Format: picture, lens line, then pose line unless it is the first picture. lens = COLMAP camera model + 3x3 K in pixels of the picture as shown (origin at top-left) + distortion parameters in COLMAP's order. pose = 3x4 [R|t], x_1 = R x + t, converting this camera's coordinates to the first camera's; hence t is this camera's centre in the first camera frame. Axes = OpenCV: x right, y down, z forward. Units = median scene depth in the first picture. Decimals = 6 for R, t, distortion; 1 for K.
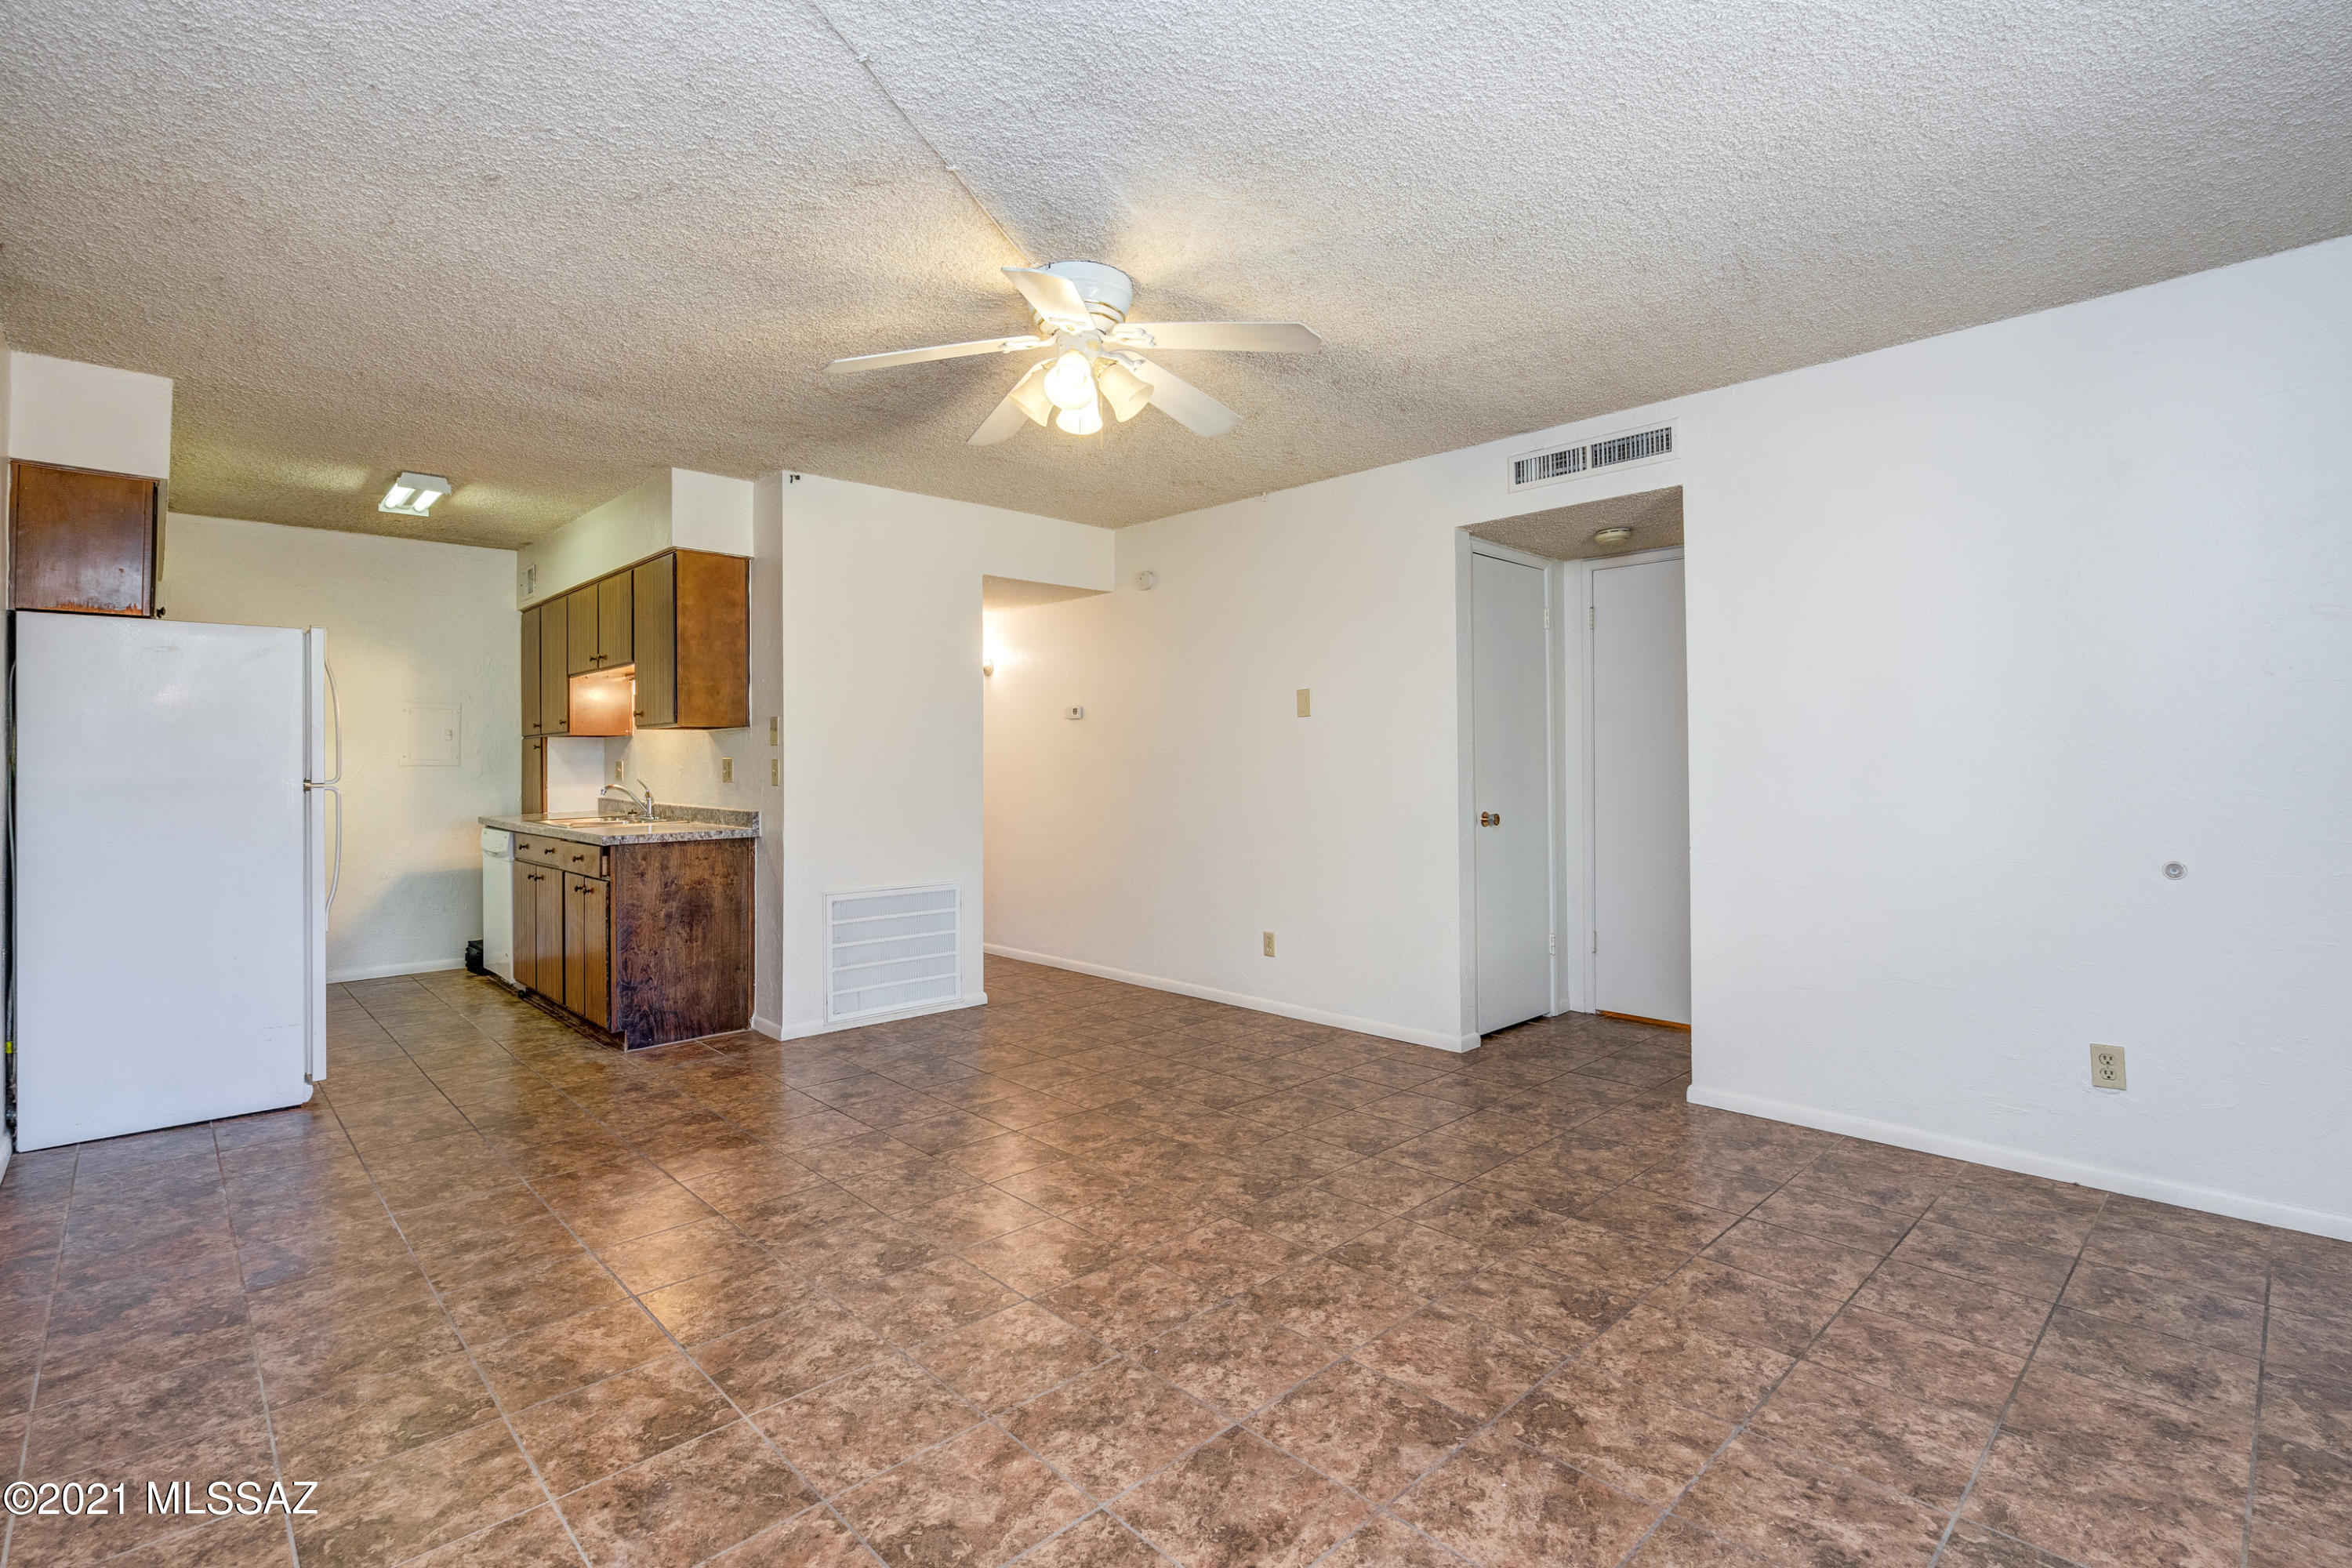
lens RADIAL K [[1072.6, 0, 1160.3], [0, 1072.6, 763.0], [0, 0, 1]] dist [-0.008621, 0.003275]
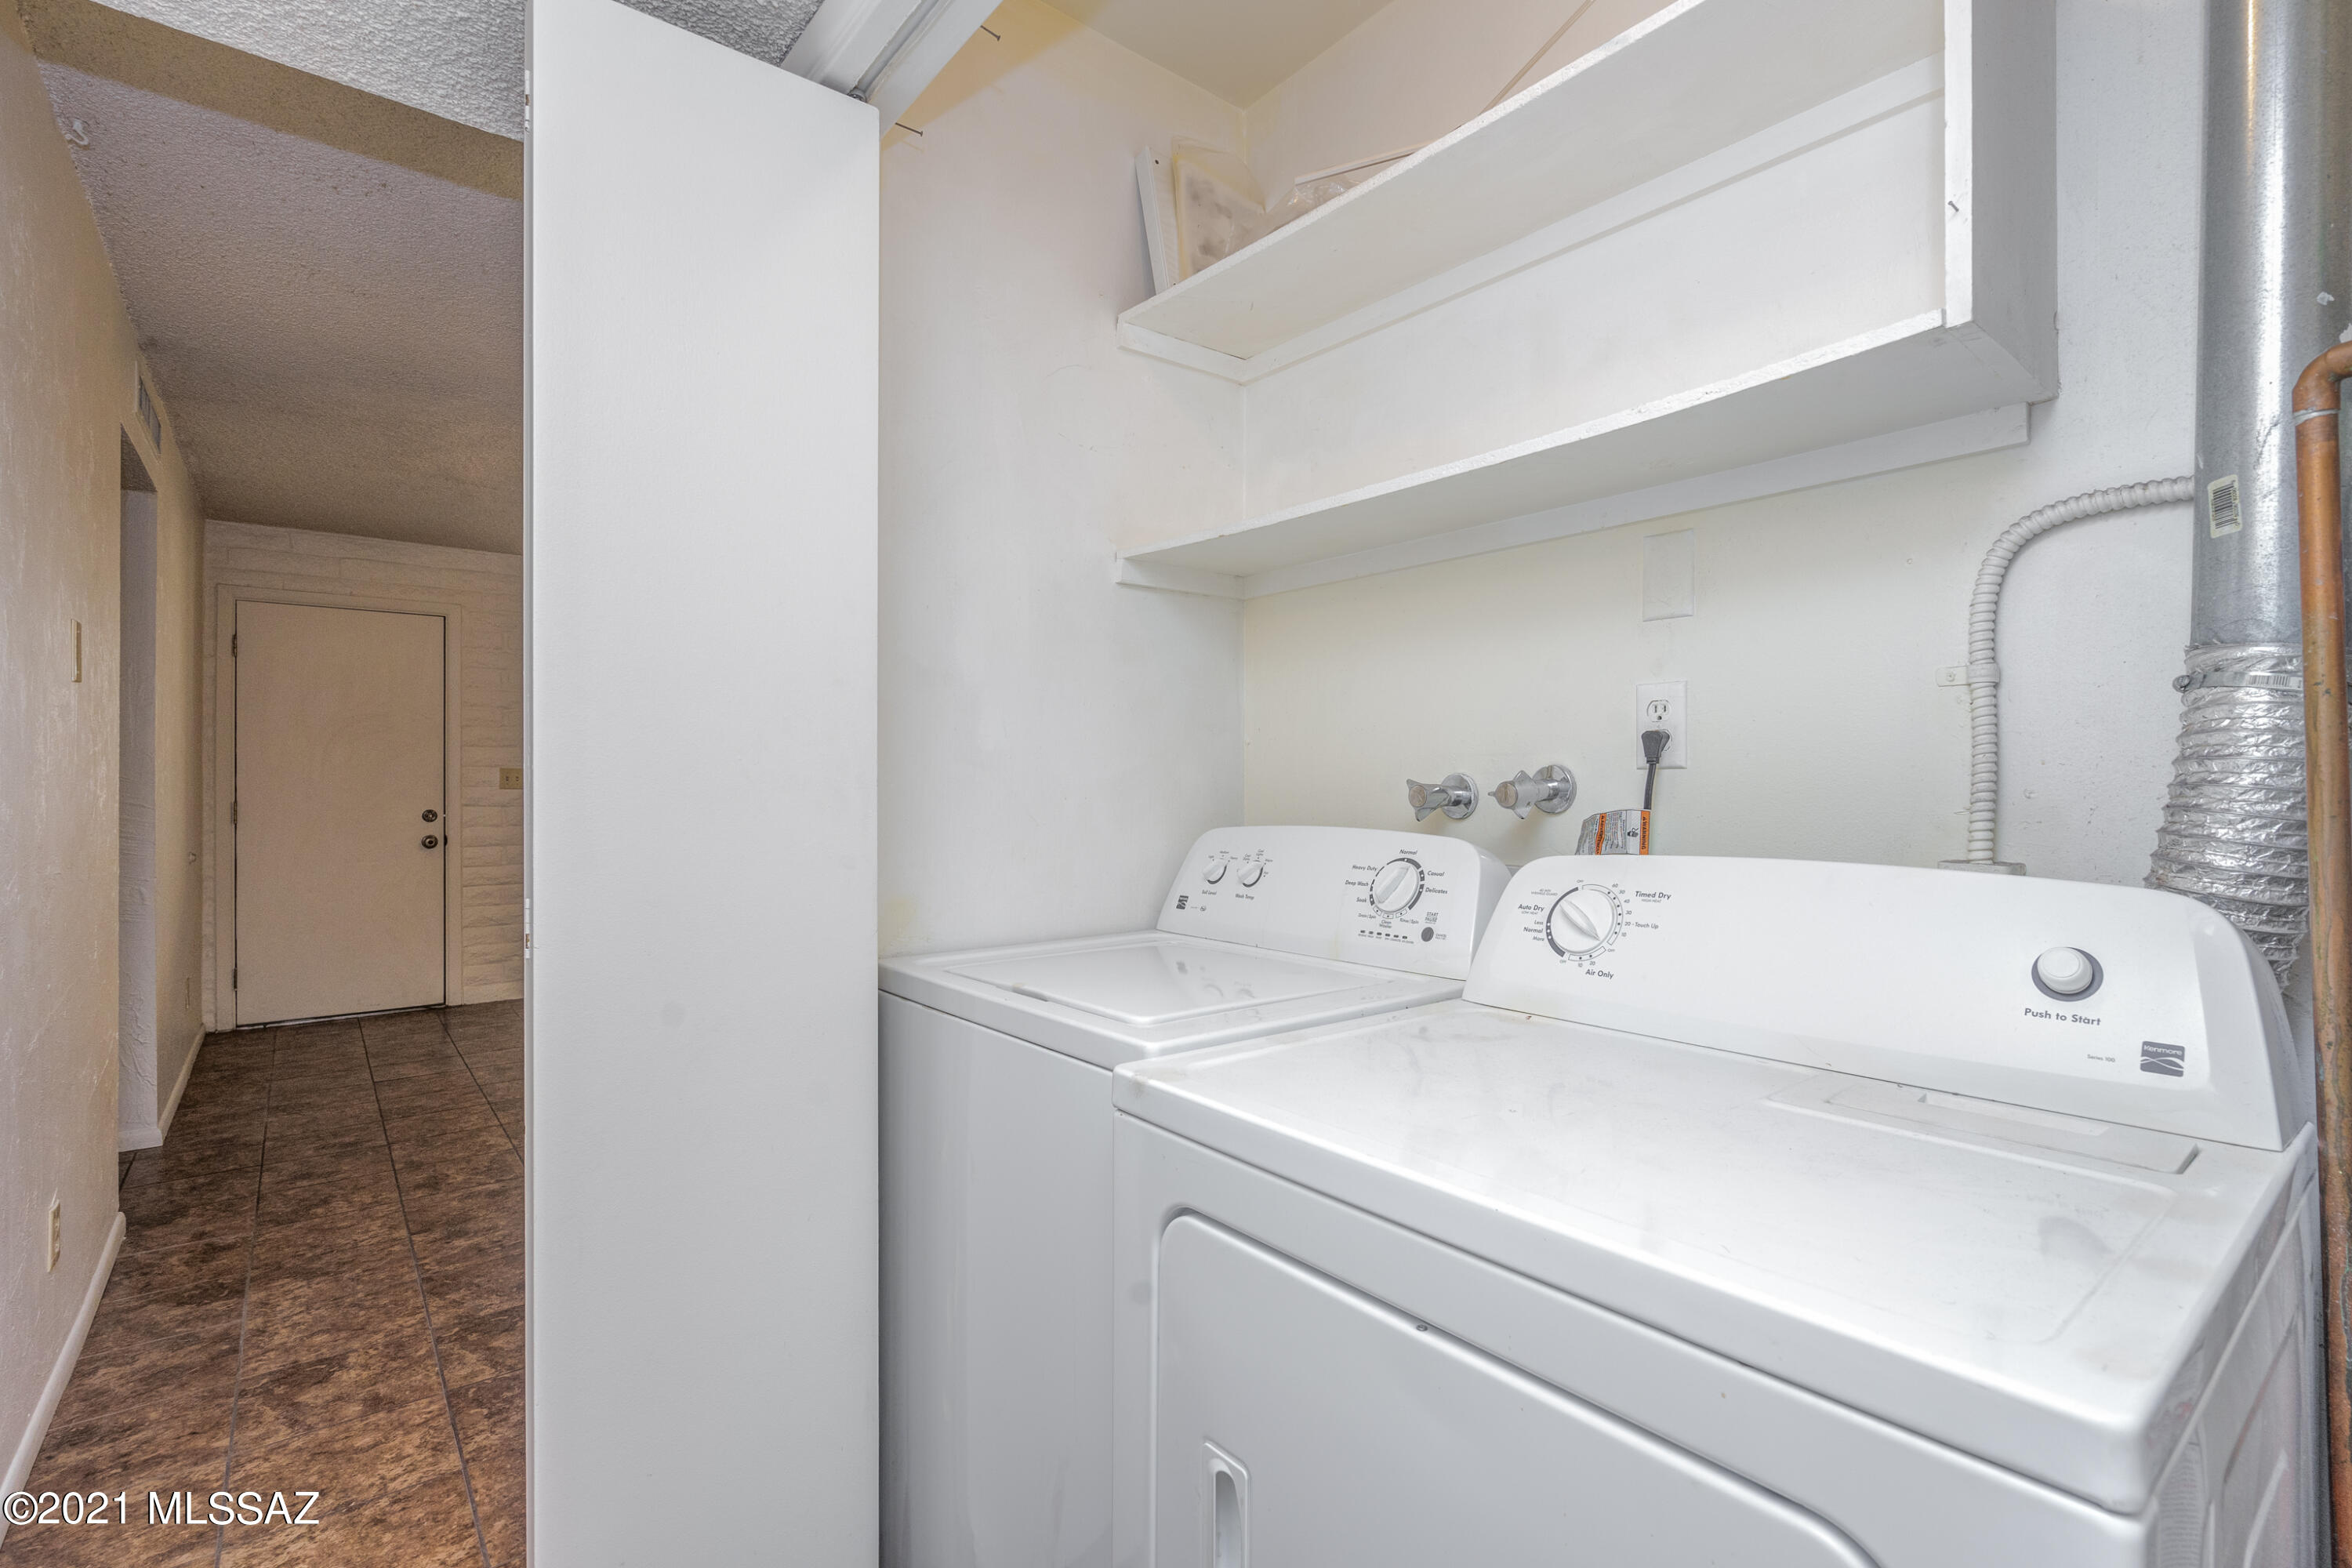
lens RADIAL K [[1072.6, 0, 1188.6], [0, 1072.6, 779.1], [0, 0, 1]] dist [-0.008621, 0.003275]
pose [[-0.998108, 0.008518, 0.060898, -0.667612], [0.008006, 0.999931, -0.008644, 0.009635], [-0.060968, -0.008140, -0.998107, 2.642658]]
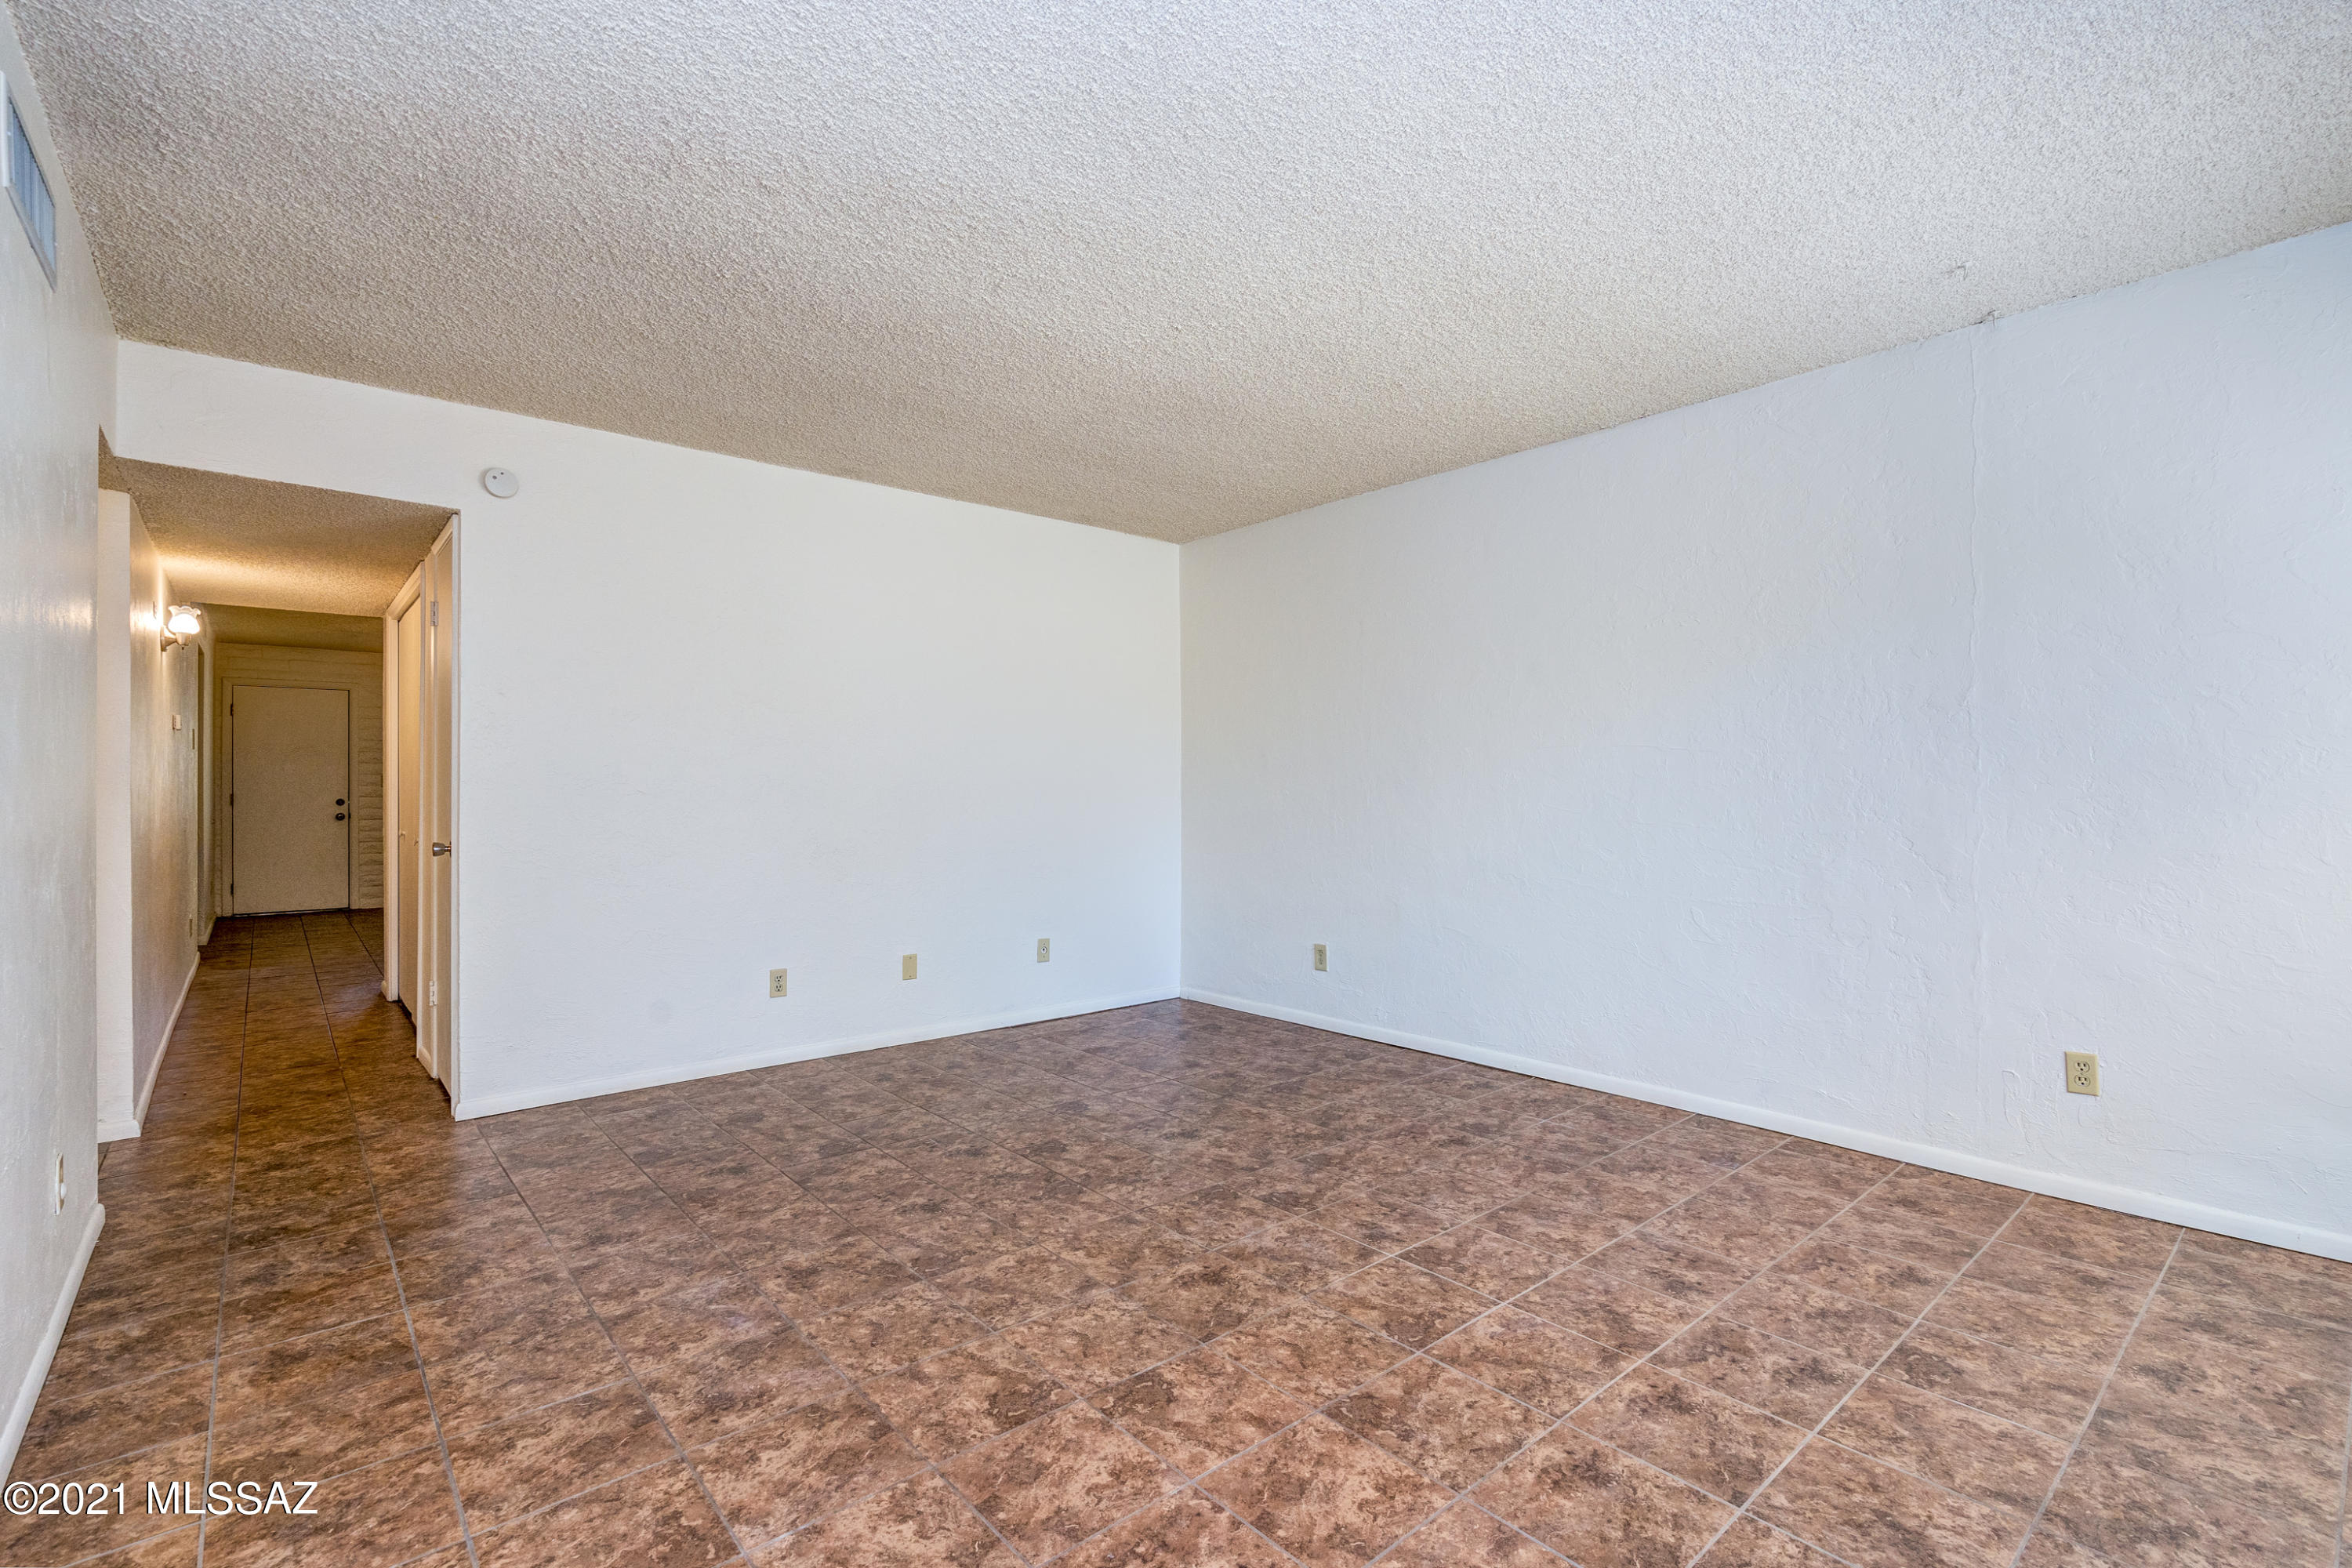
lens RADIAL K [[1072.6, 0, 1173.1], [0, 1072.6, 795.7], [0, 0, 1]] dist [-0.008621, 0.003275]
pose [[-0.998591, 0.011360, 0.051841, -2.179047], [0.011633, 0.999920, 0.004957, 0.045043], [-0.051780, 0.005553, -0.998643, 4.241714]]
